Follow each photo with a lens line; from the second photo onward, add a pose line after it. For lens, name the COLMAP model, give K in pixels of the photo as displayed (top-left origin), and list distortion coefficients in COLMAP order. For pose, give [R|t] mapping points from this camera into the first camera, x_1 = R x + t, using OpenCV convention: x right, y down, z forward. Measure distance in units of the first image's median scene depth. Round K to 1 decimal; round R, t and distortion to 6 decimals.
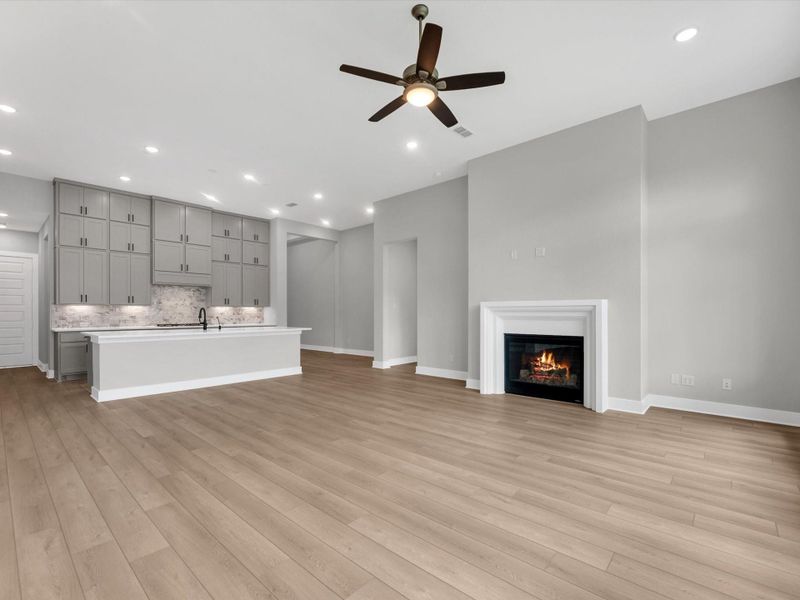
lens RADIAL K [[369.1, 0, 400.6], [0, 369.1, 311.9], [0, 0, 1]] dist [-0.002442, -0.000410]
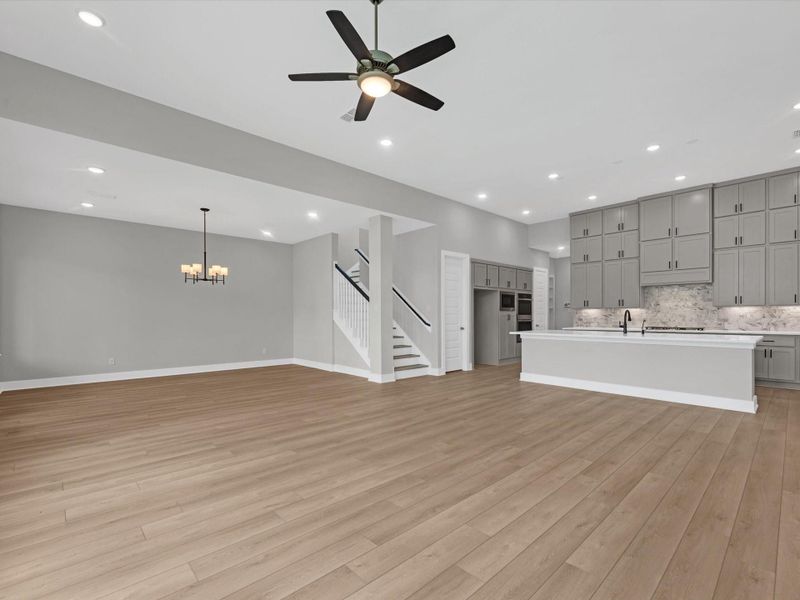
lens RADIAL K [[369.1, 0, 400.6], [0, 369.1, 311.9], [0, 0, 1]] dist [-0.002442, -0.000410]
pose [[-0.097534, -0.007641, -0.995203, 0.648534], [0.004074, 0.999959, -0.008076, -0.001431], [0.995224, -0.004842, -0.097499, 0.756073]]
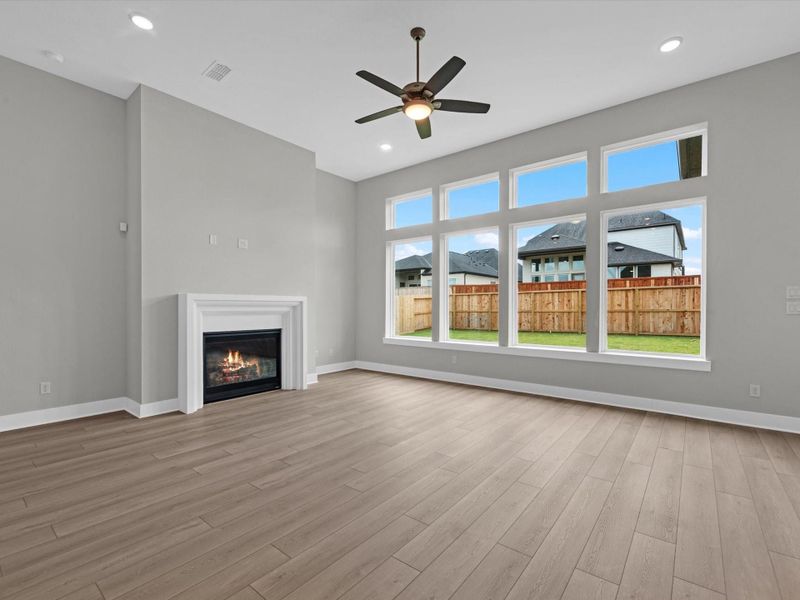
lens RADIAL K [[369.1, 0, 400.6], [0, 369.1, 311.9], [0, 0, 1]] dist [-0.002442, -0.000410]
pose [[-0.054690, -0.010334, 0.998450, -0.683585], [-0.000410, 0.999947, 0.010327, 0.002779], [-0.998503, 0.000155, -0.054692, 0.728717]]
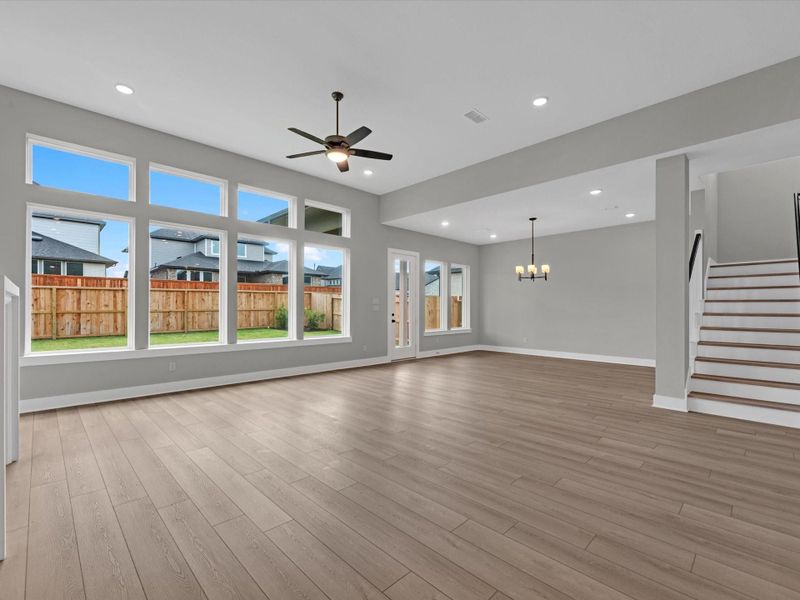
lens RADIAL K [[363.8, 0, 402.7], [0, 363.8, 305.0], [0, 0, 1]] dist [-0.003364, -0.000383]
pose [[-0.997991, 0.000968, 0.063345, -0.186784], [0.000292, 0.999943, -0.010681, 0.003207], [-0.063352, -0.010641, -0.997935, 1.564777]]
